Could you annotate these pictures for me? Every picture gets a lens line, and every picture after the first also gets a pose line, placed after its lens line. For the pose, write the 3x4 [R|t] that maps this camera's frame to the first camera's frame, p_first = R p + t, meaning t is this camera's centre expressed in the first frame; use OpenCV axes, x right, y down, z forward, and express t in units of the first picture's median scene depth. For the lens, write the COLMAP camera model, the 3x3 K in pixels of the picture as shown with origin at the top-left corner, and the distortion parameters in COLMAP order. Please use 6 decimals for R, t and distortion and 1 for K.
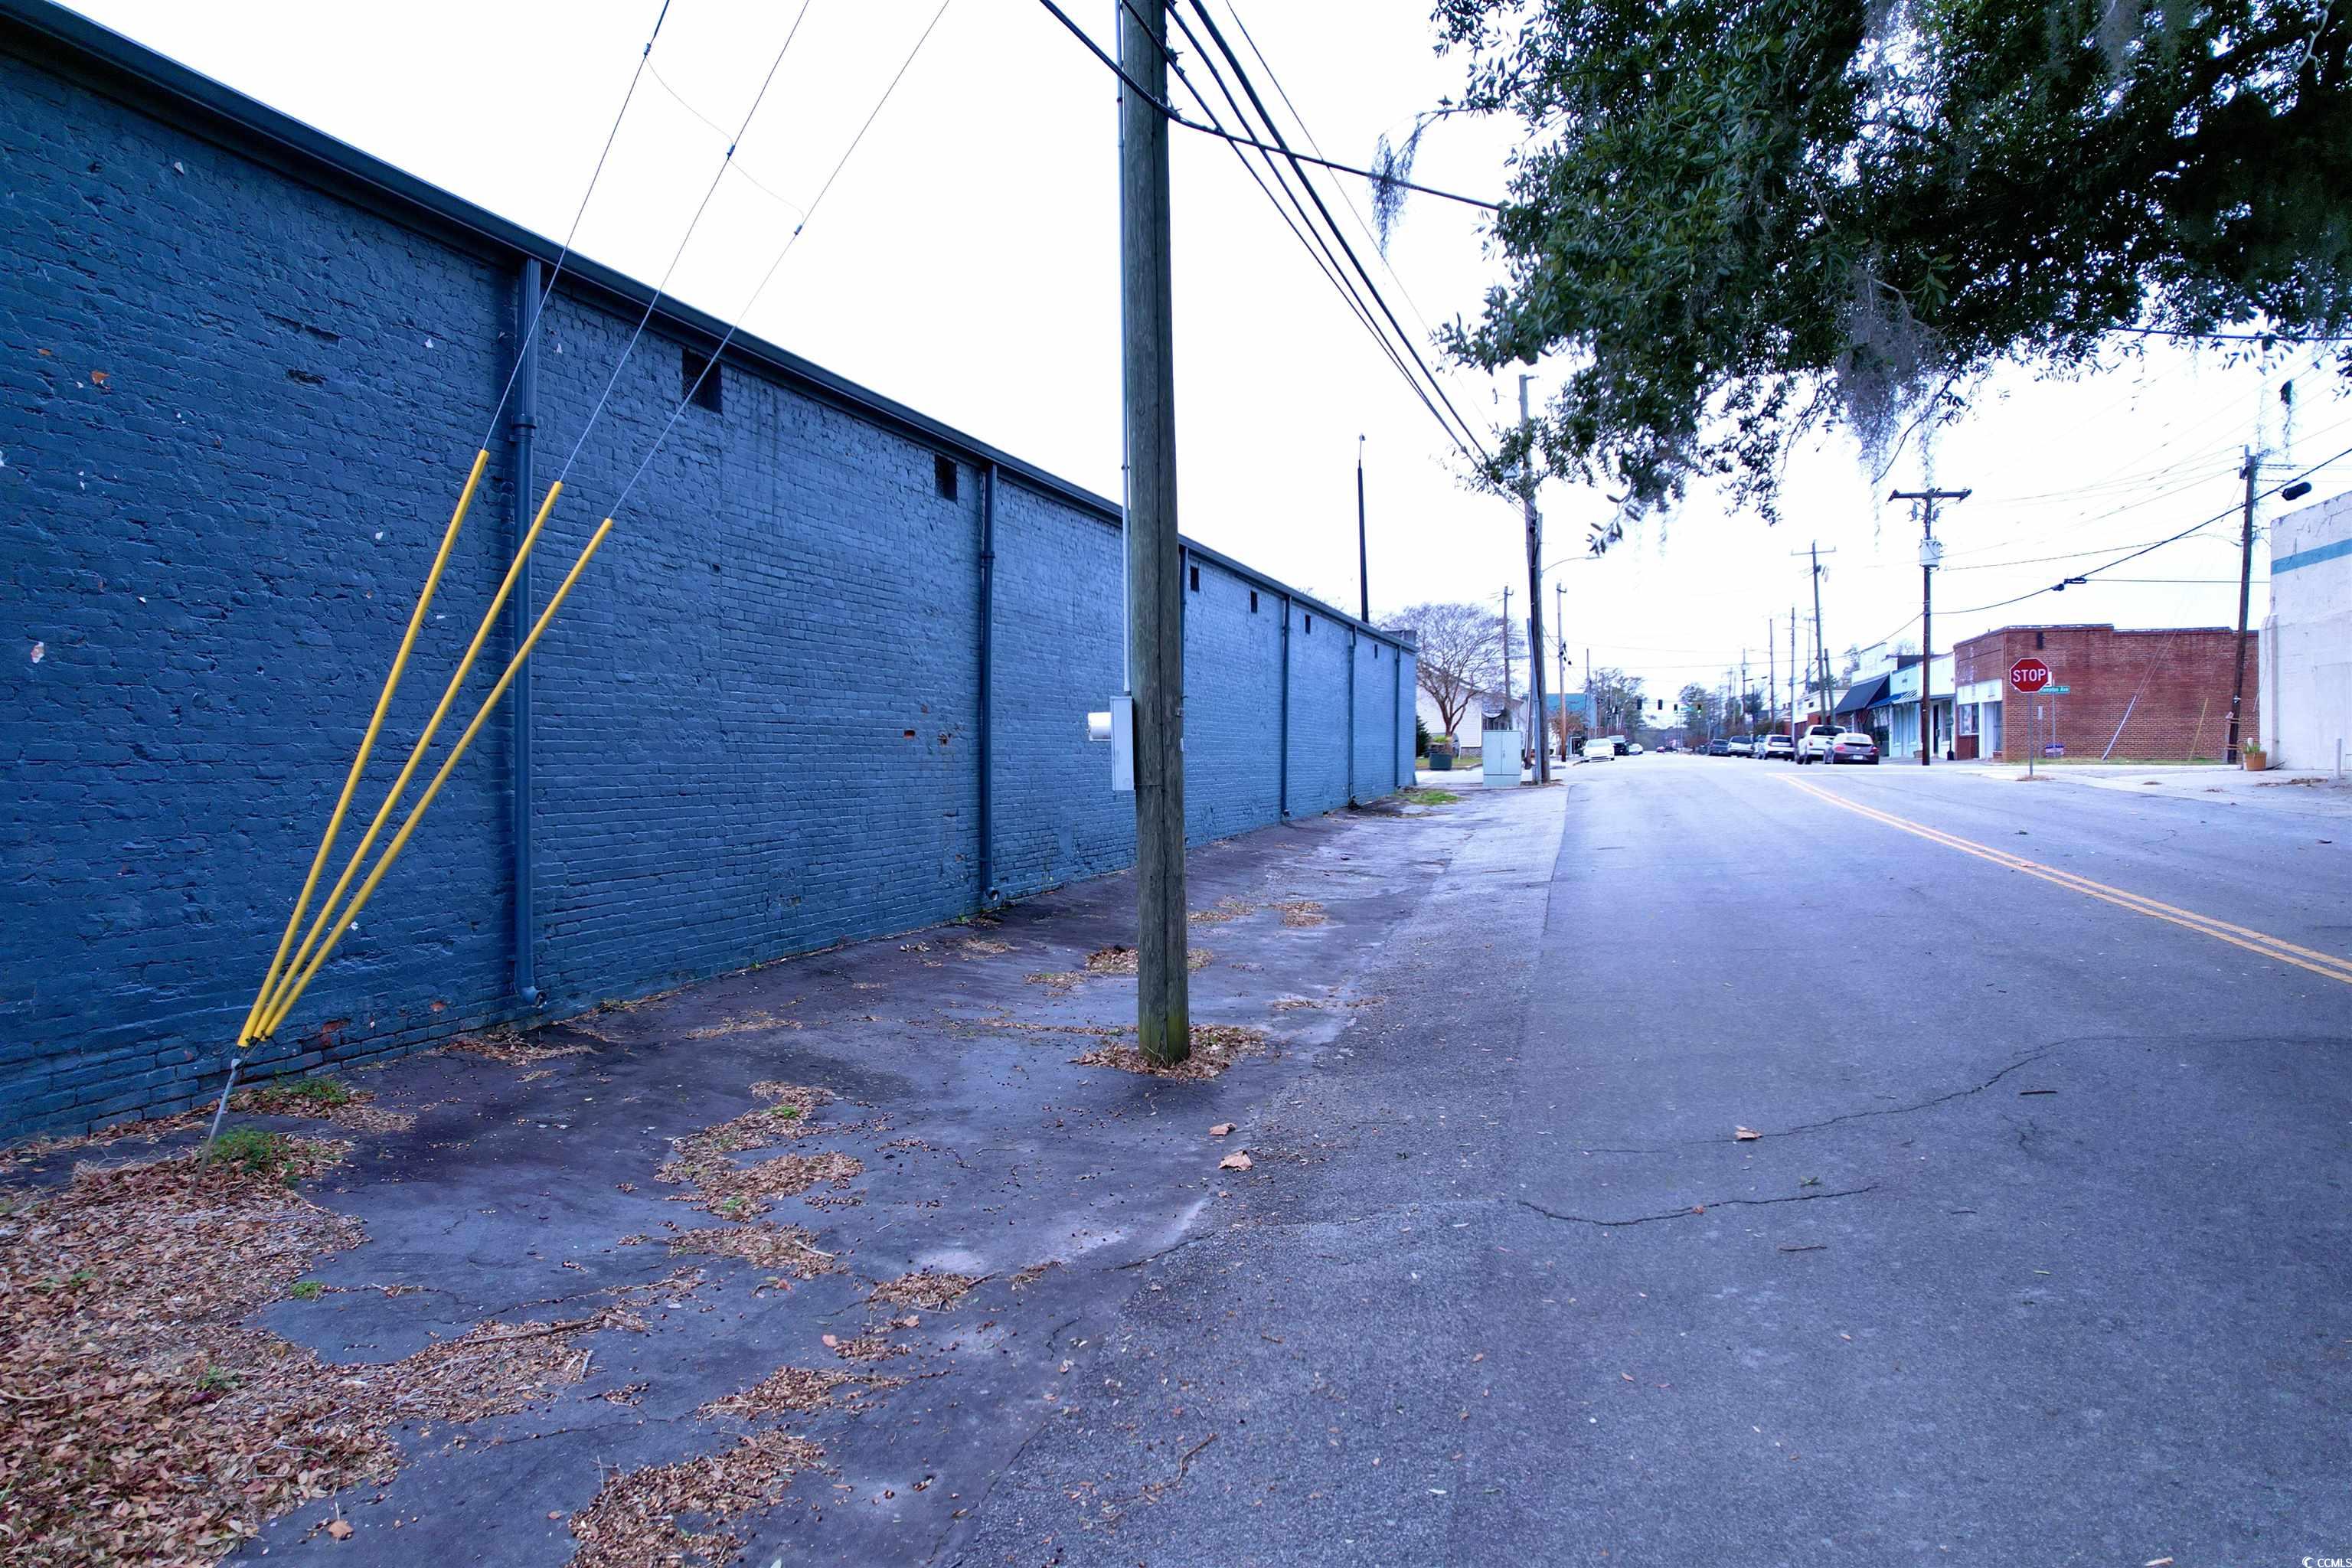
lens RADIAL K [[1482.5, 0, 1174.9], [0, 1482.5, 773.8], [0, 0, 1]] dist [-0.002522, -0.000329]
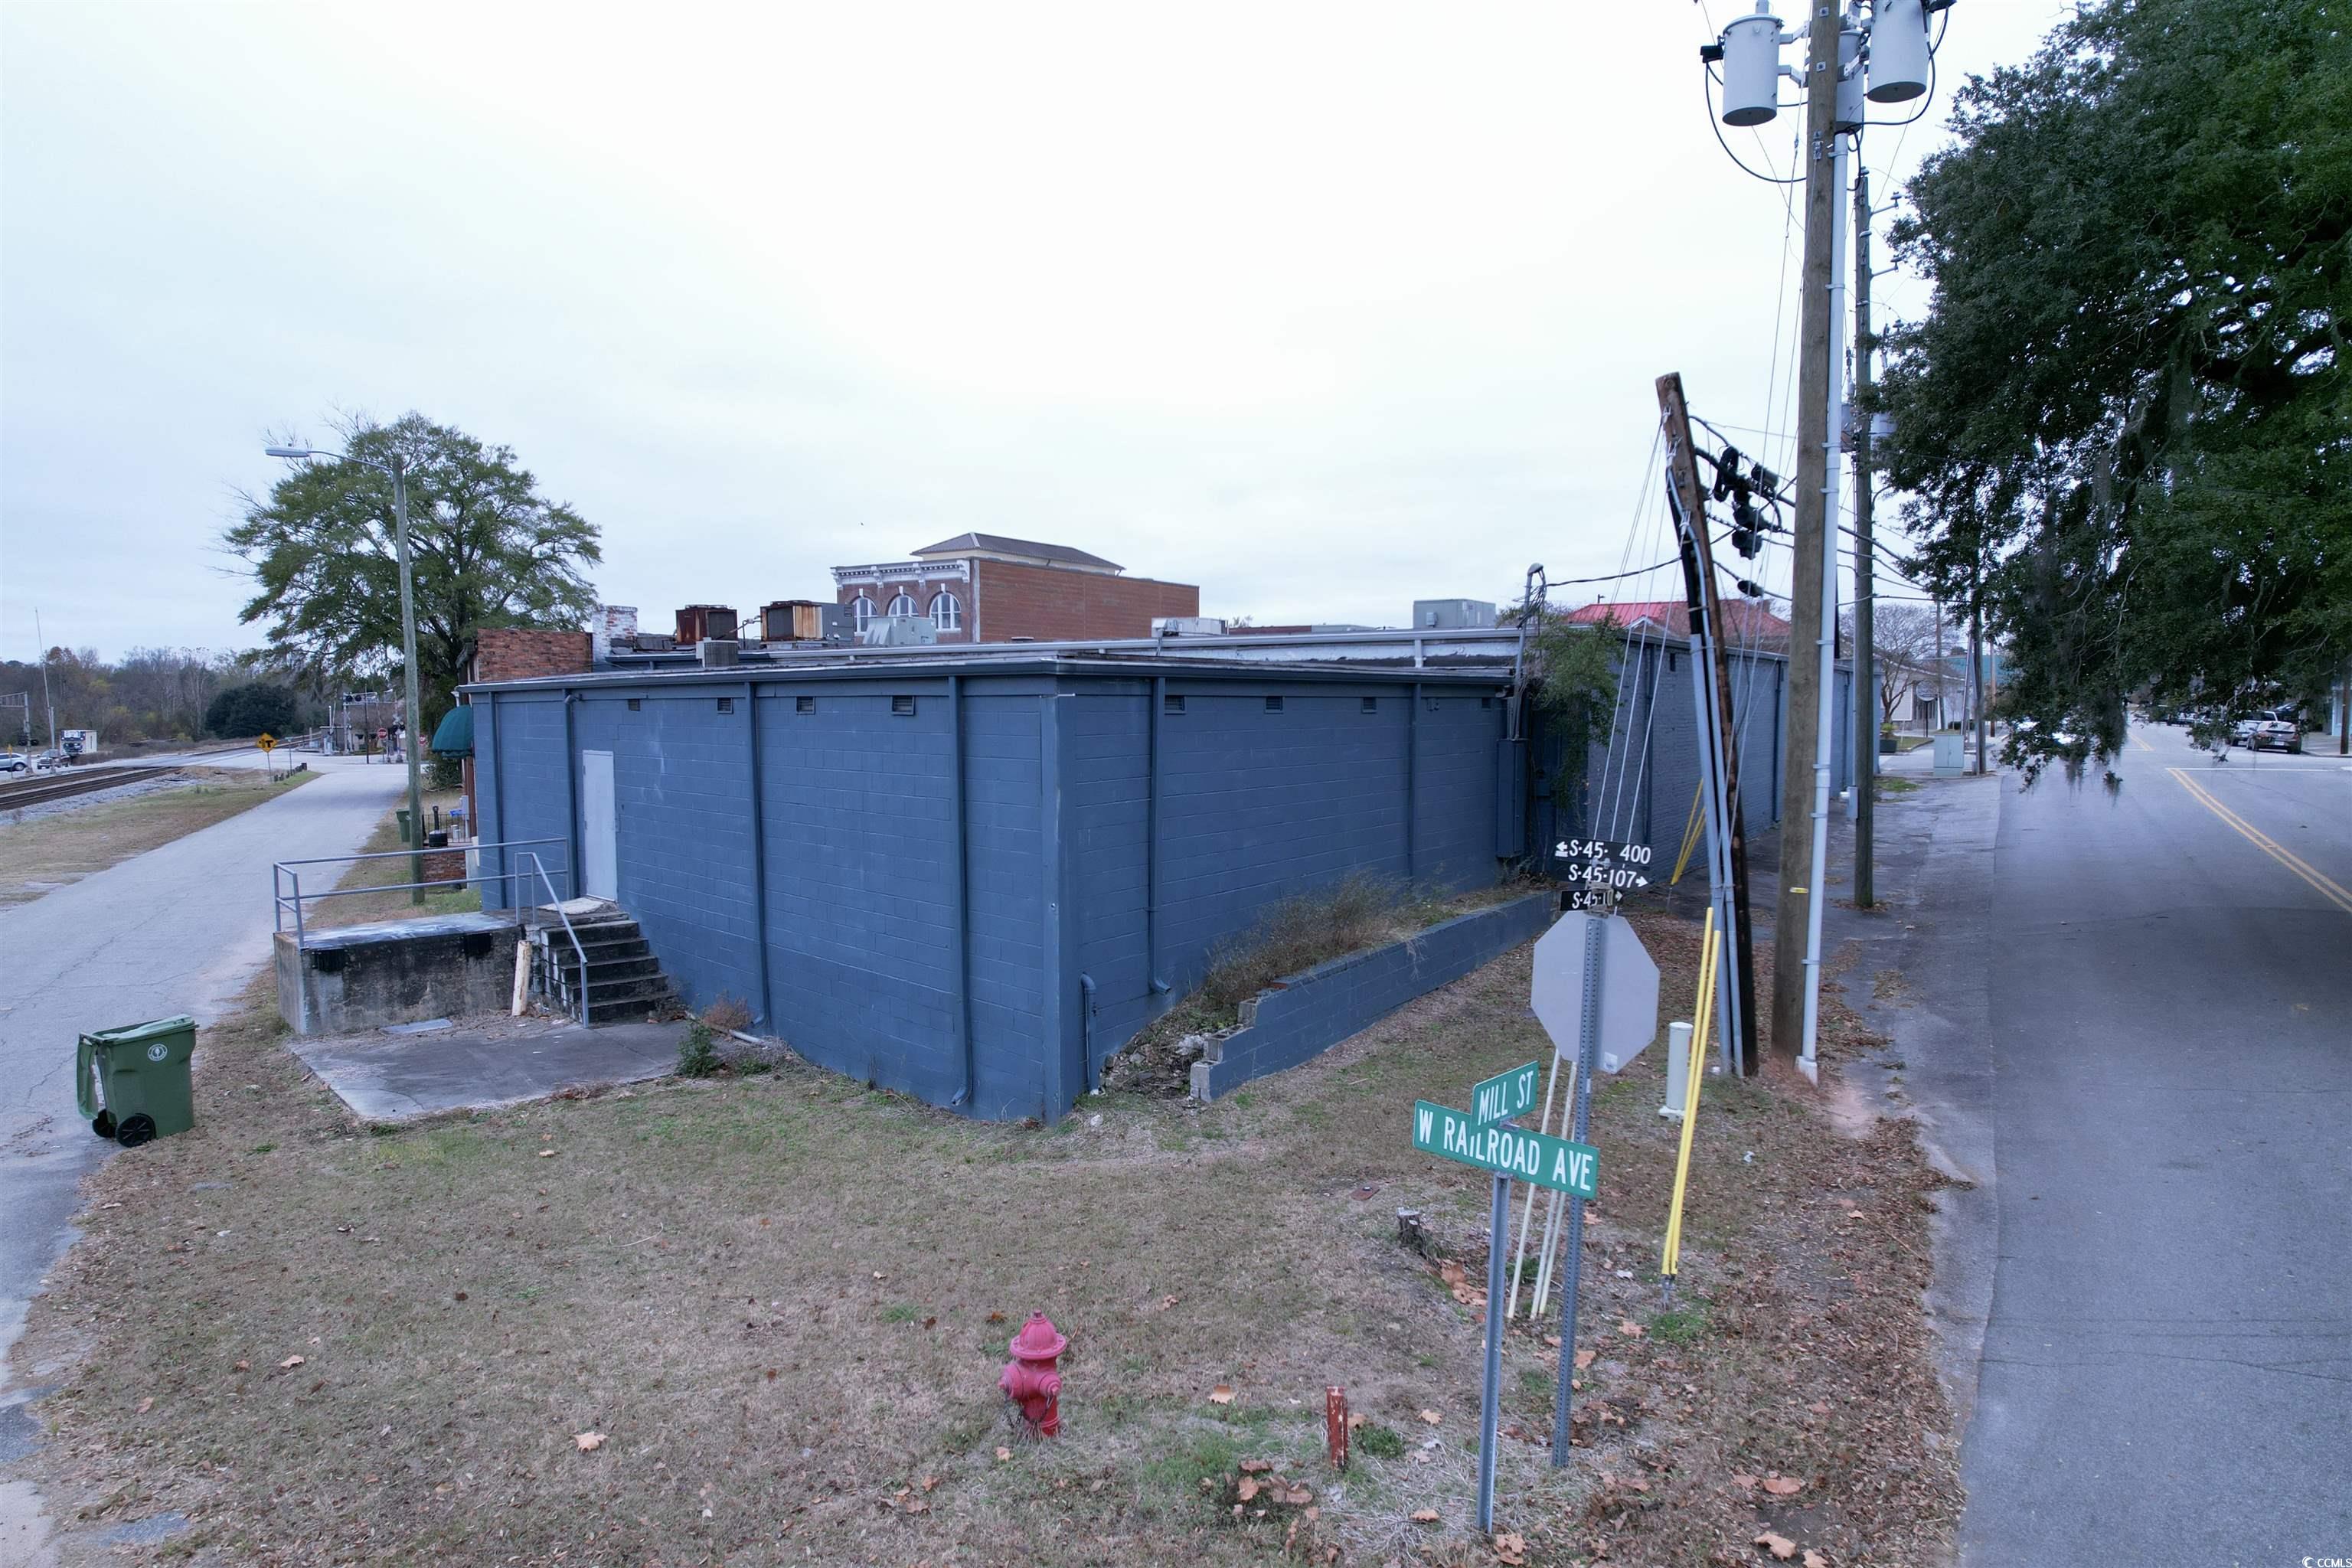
lens RADIAL K [[1482.5, 0, 1177.5], [0, 1482.5, 795.4], [0, 0, 1]] dist [-0.002522, -0.000329]
pose [[0.970692, 0.022647, -0.239256, -0.238031], [-0.009816, 0.998455, 0.054684, -0.068364], [0.240125, -0.050732, 0.969415, -0.835699]]
